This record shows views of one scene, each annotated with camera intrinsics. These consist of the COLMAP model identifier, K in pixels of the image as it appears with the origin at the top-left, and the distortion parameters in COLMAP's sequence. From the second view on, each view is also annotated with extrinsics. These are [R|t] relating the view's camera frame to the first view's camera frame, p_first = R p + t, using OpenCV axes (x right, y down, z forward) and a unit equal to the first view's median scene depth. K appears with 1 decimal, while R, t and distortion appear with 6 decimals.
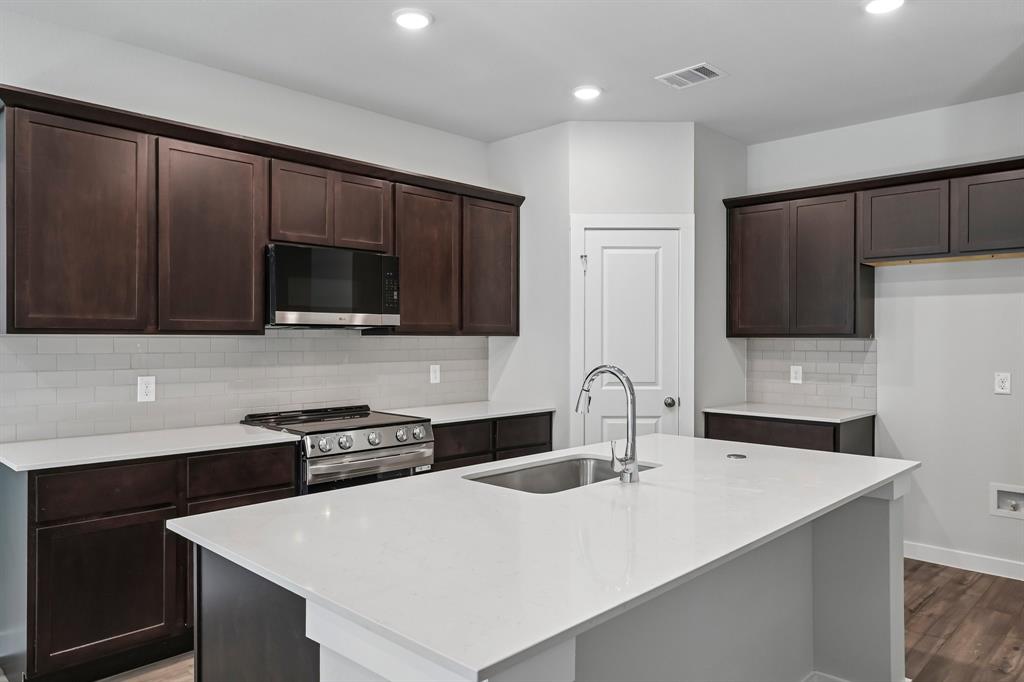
lens RADIAL K [[691.3, 0, 511.7], [0, 691.3, 342.4], [0, 0, 1]] dist [-0.005113, 0.006627]
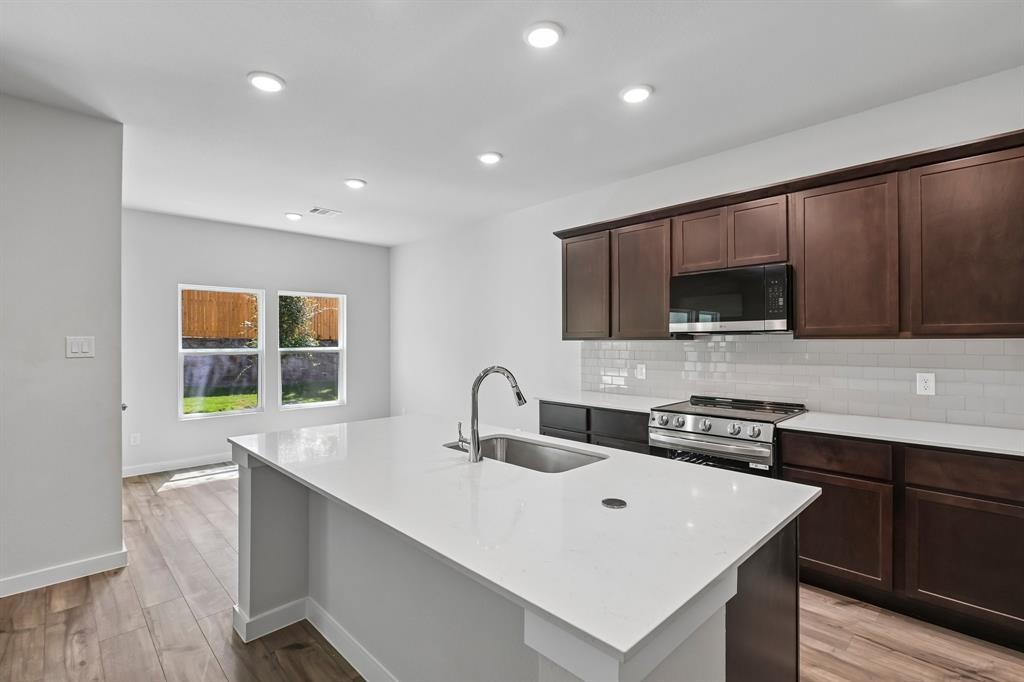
lens RADIAL K [[478.7, 0, 506.8], [0, 478.7, 340.3], [0, 0, 1]] dist [0.006137, -0.003302]
pose [[-0.031966, -0.003431, -0.999483, 0.634157], [-0.002478, 0.999991, -0.003353, -0.005533], [0.999486, 0.002369, -0.031974, 0.660059]]
